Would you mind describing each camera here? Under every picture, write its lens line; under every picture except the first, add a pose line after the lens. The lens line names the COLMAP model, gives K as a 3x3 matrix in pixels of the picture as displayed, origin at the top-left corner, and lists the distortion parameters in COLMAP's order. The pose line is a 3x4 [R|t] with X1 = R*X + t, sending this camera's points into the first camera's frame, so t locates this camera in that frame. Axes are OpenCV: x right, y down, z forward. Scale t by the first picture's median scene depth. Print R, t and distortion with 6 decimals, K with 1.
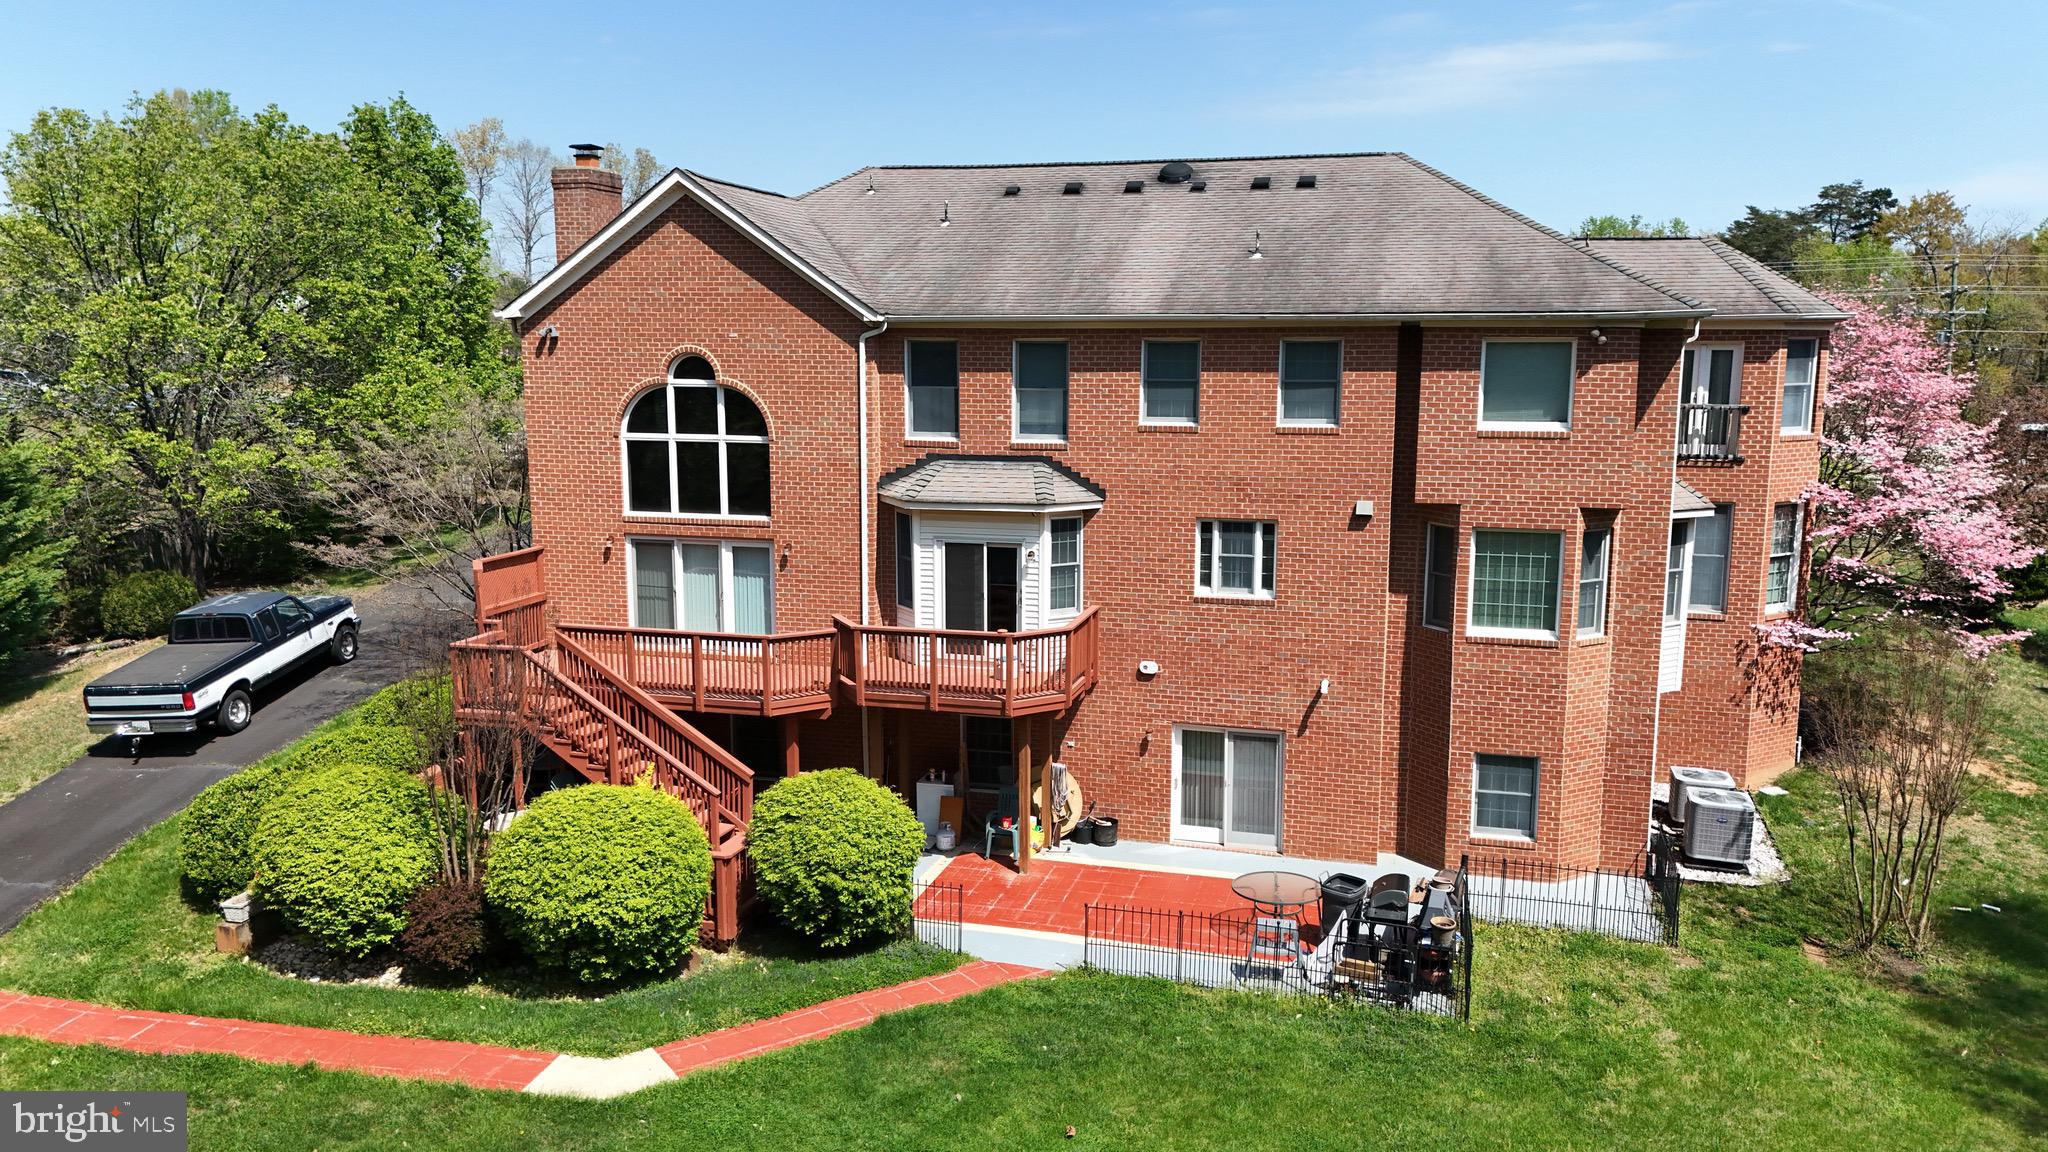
lens RADIAL K [[1495.0, 0, 1024.0], [0, 1495.0, 576.0], [0, 0, 1]] dist [0.032409, -0.000475]
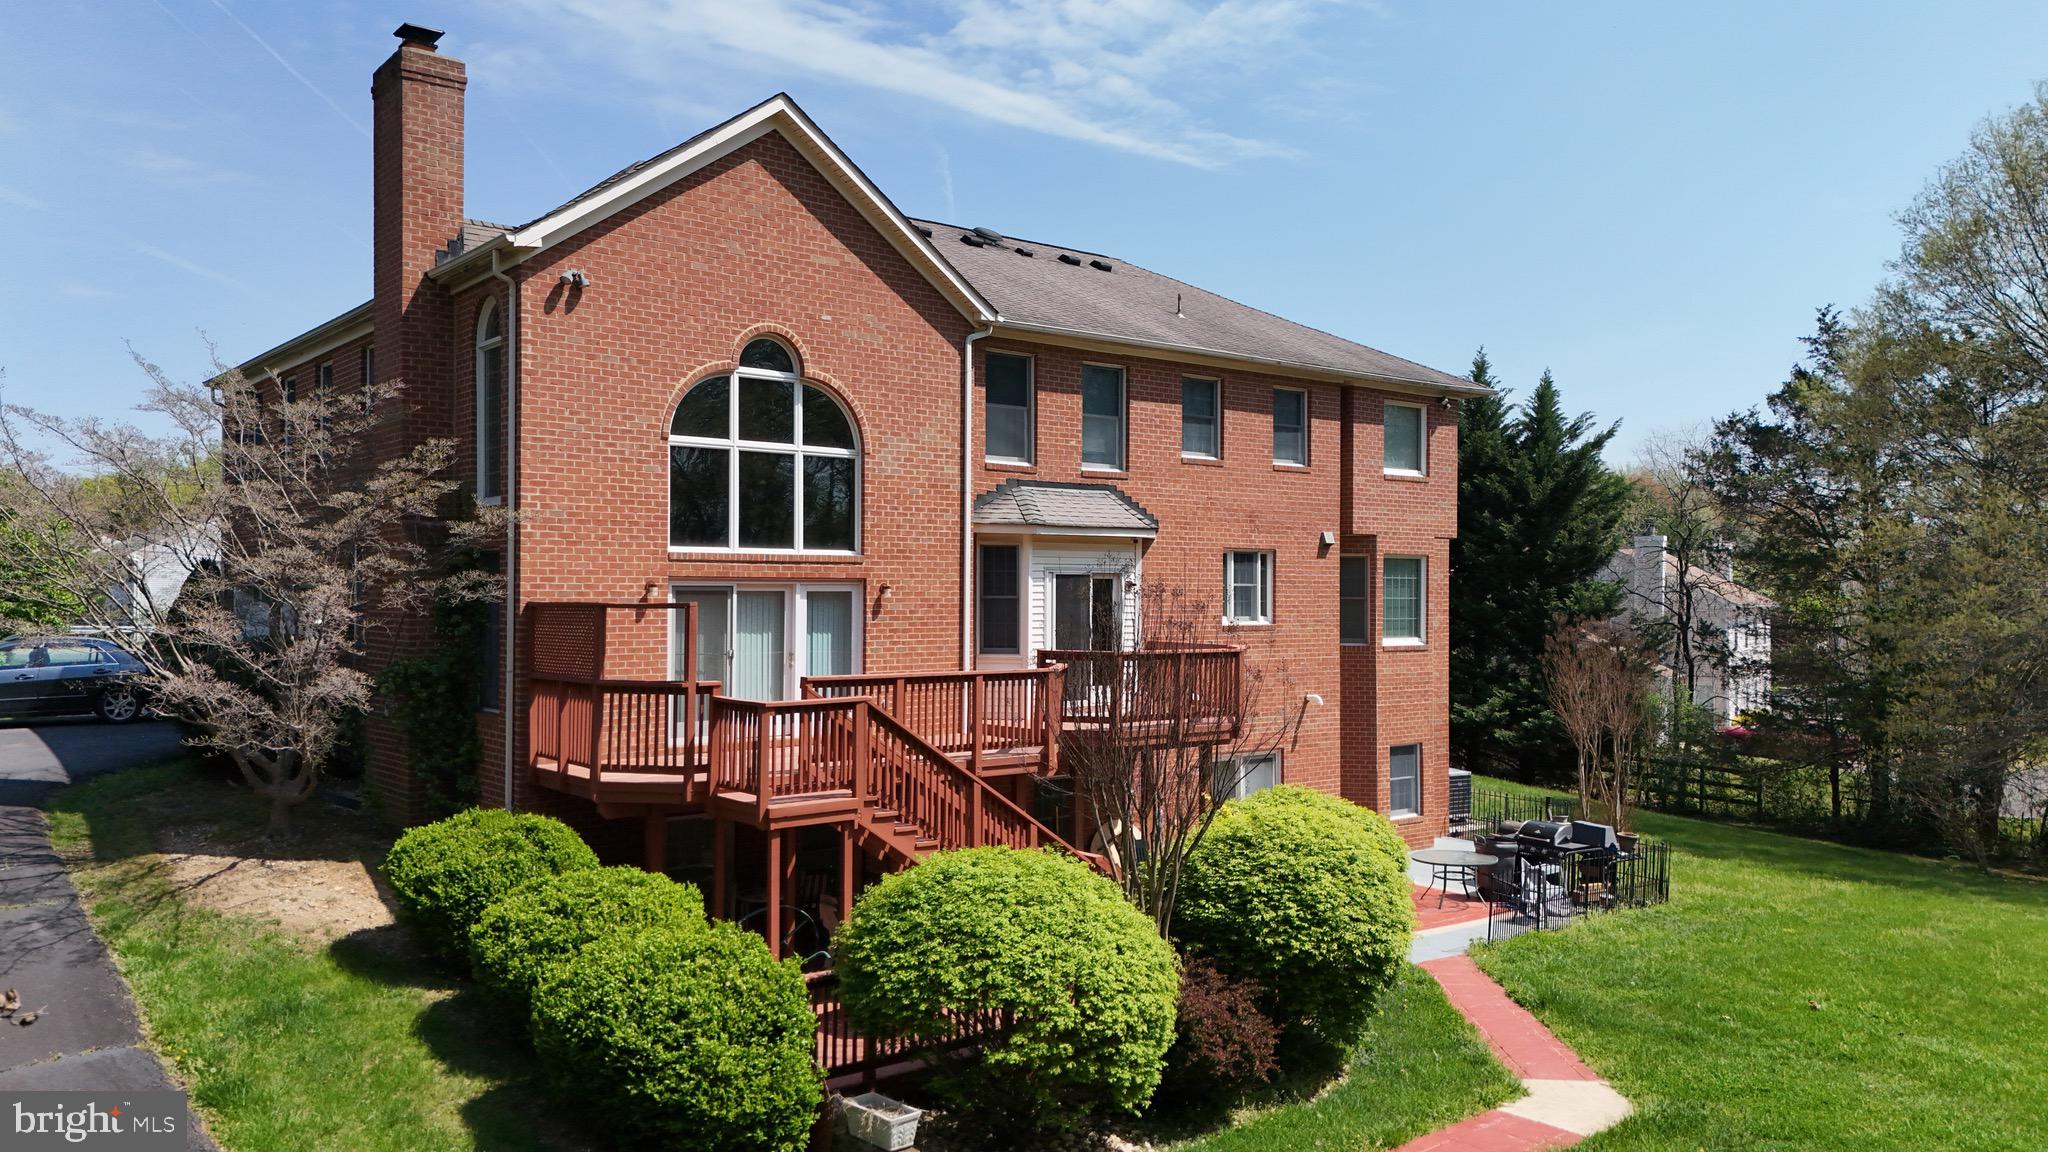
lens RADIAL K [[1495.0, 0, 1024.0], [0, 1495.0, 576.0], [0, 0, 1]] dist [0.032409, -0.000475]
pose [[0.595580, 0.007816, 0.803258, -0.766906], [0.122583, 0.987357, -0.100497, 0.064403], [-0.793888, 0.158320, 0.587092, 0.485224]]
